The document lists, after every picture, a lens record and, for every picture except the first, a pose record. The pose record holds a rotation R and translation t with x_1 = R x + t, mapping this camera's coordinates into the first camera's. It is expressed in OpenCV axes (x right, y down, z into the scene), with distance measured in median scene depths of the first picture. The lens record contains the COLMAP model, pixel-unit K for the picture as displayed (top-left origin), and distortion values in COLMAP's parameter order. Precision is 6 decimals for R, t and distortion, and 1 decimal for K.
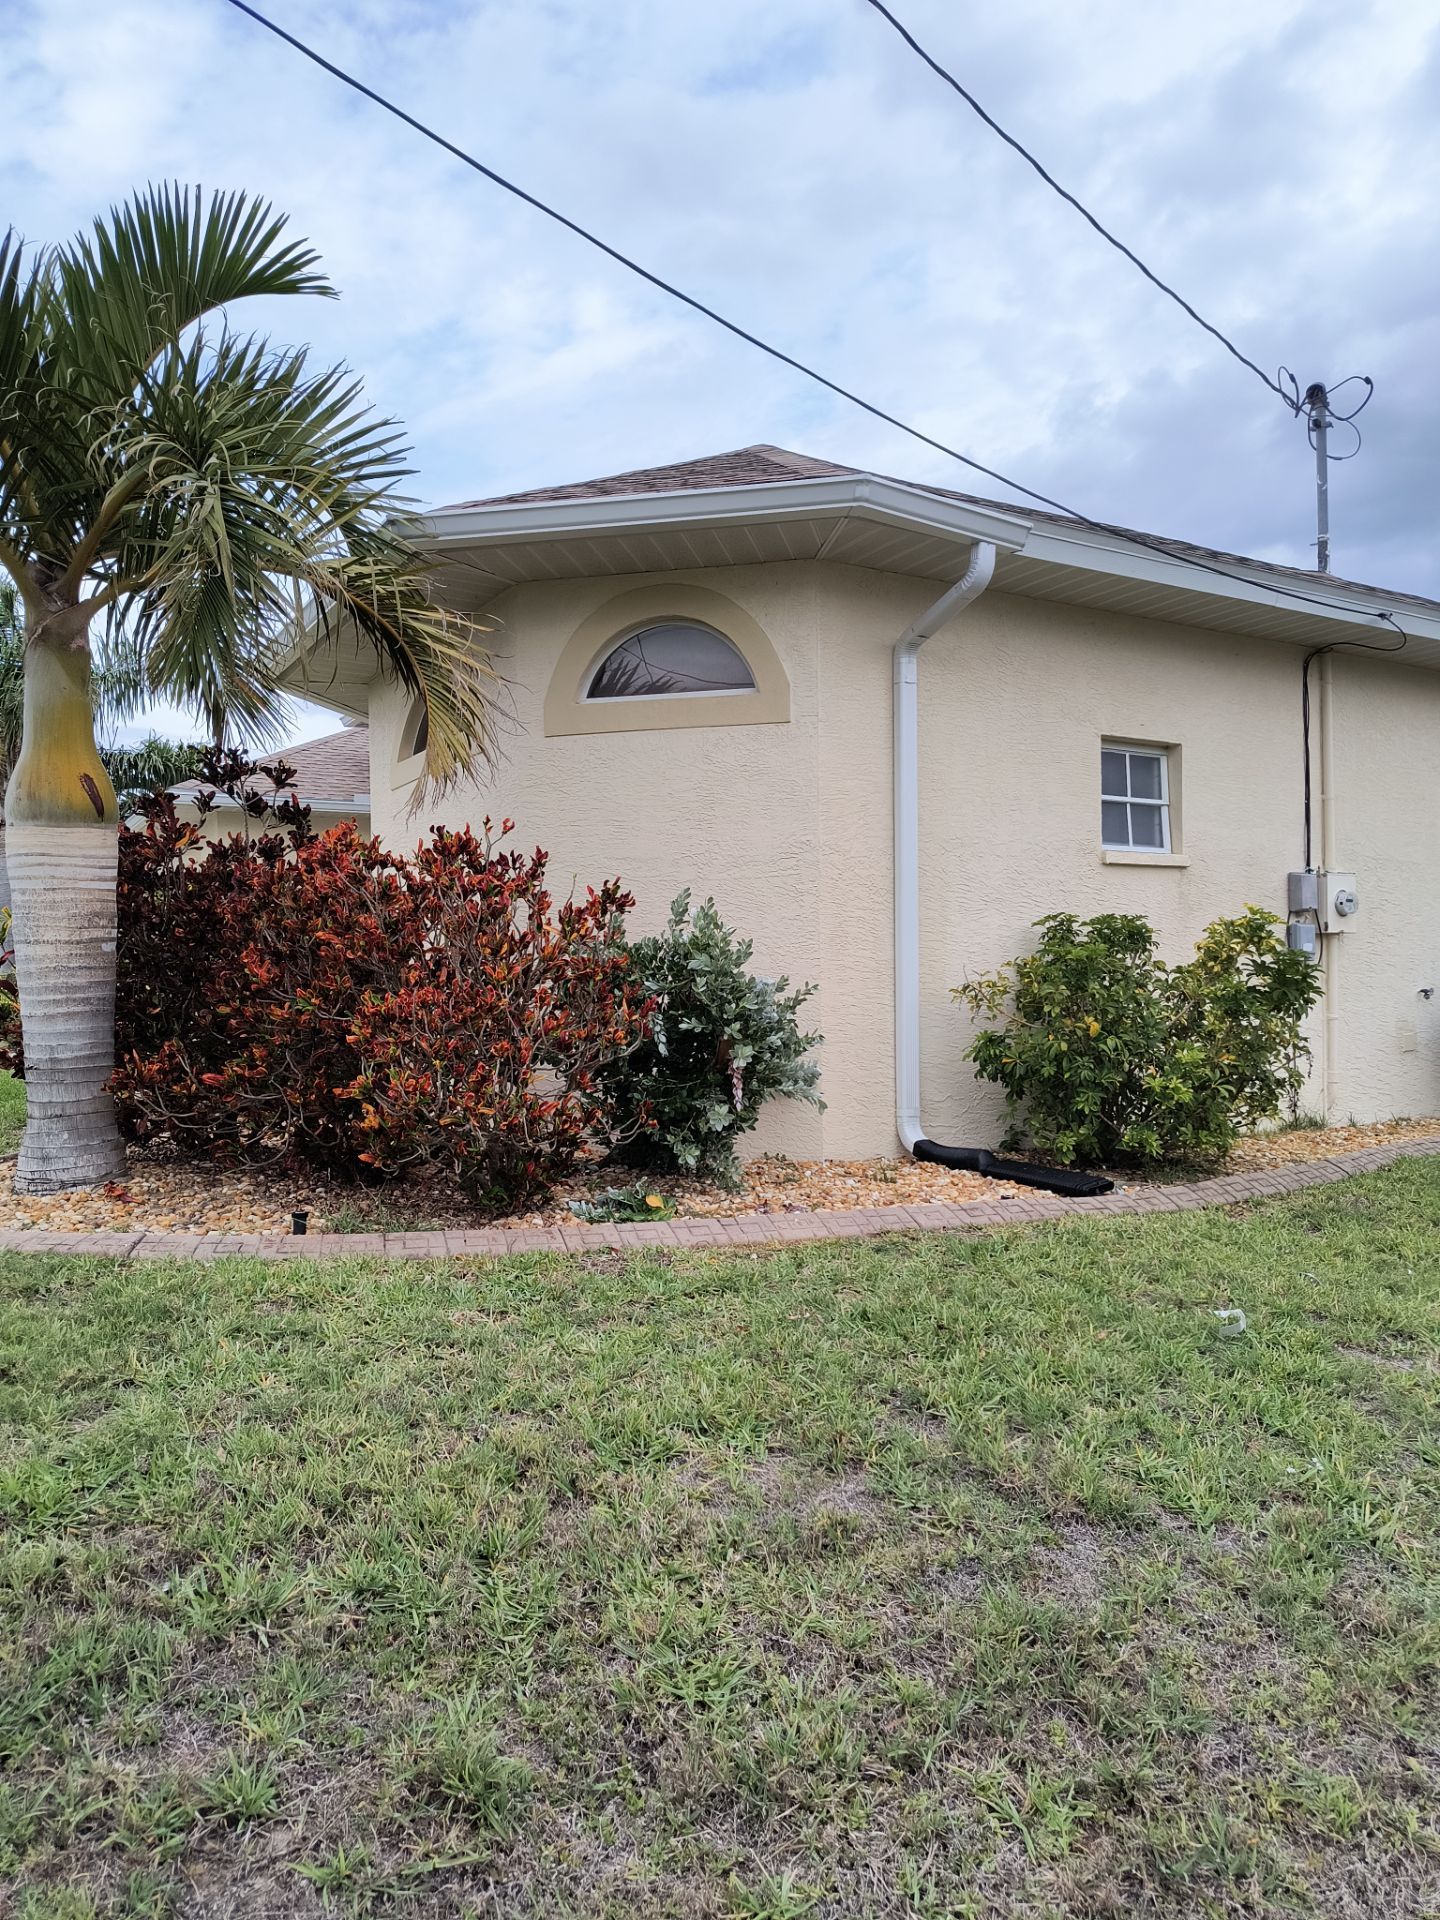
lens RADIAL K [[1296.7, 0, 713.7], [0, 1296.7, 962.7], [0, 0, 1]] dist [0.068630, -0.102999]
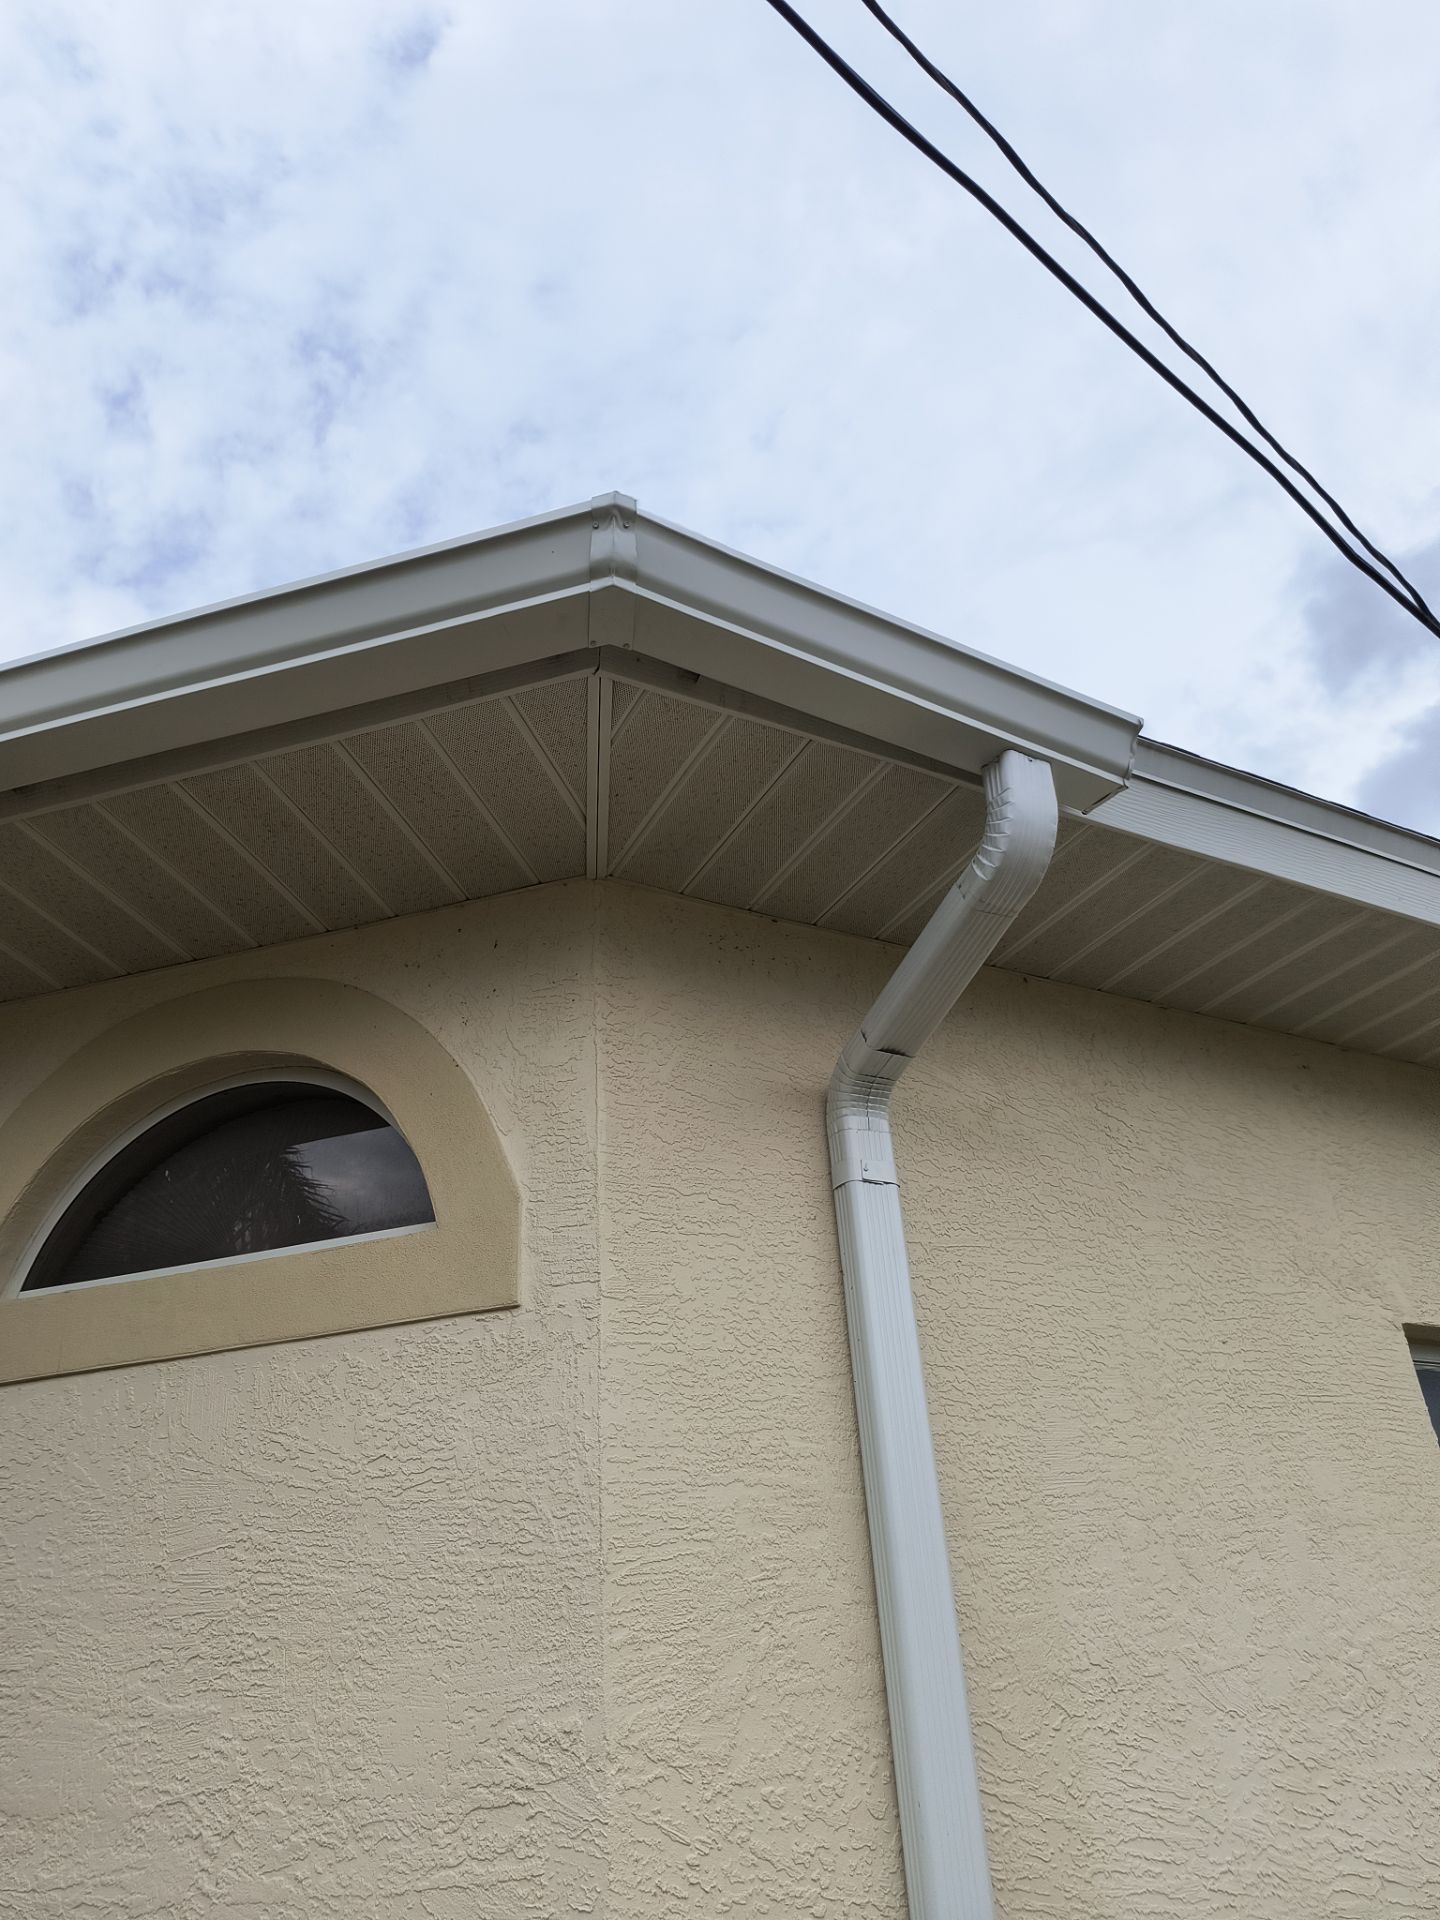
lens RADIAL K [[1296.7, 0, 713.7], [0, 1296.7, 962.7], [0, 0, 1]] dist [0.068630, -0.102999]
pose [[0.997582, -0.066368, -0.020610, 0.118228], [0.047427, 0.866959, -0.496118, -0.094019], [0.050794, 0.493942, 0.868010, 0.664985]]
